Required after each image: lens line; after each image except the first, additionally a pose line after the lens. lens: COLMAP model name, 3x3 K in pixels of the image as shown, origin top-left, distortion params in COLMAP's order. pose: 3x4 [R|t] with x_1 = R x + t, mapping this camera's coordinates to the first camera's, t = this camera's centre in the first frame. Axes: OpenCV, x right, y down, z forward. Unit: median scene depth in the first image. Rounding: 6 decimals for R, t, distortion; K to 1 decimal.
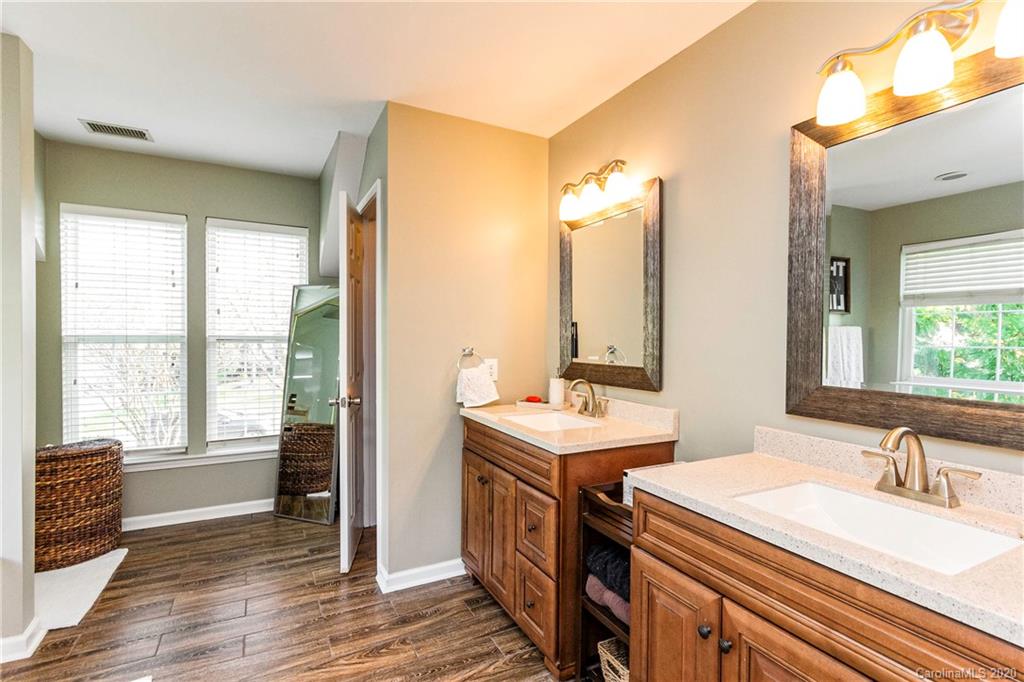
lens RADIAL K [[479.2, 0, 512.3], [0, 479.2, 343.1], [0, 0, 1]] dist [0.003760, -0.000853]
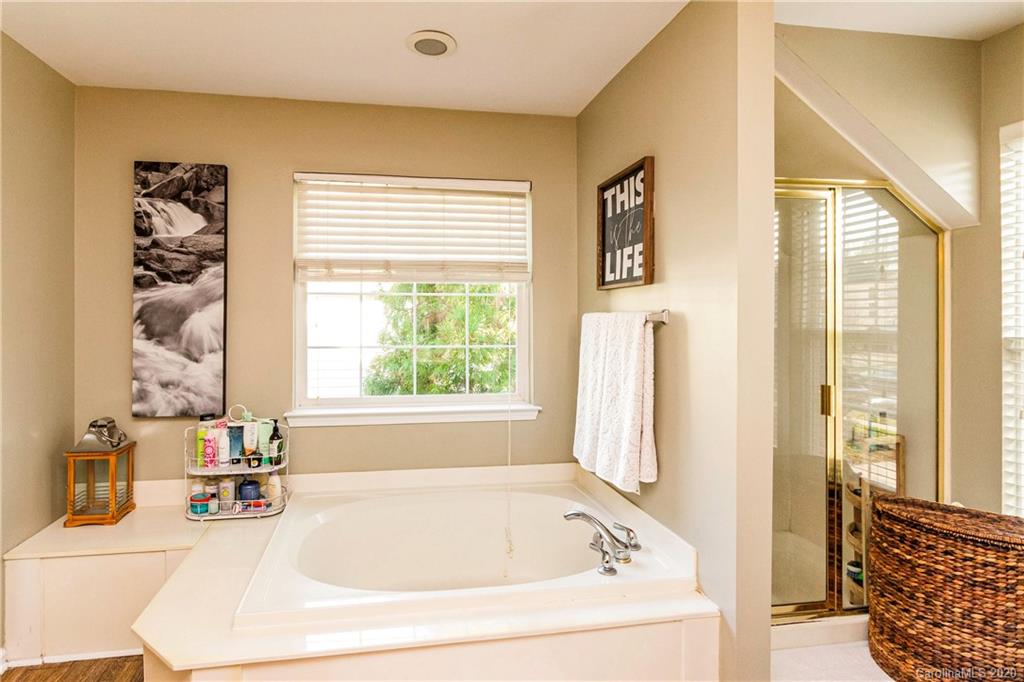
lens RADIAL K [[479.2, 0, 511.6], [0, 479.2, 343.3], [0, 0, 1]] dist [0.003760, -0.000853]
pose [[-0.330455, -0.000441, -0.943822, -0.143392], [-0.006638, 0.999976, 0.001857, -0.006522], [0.943798, 0.006879, -0.330450, 0.680366]]
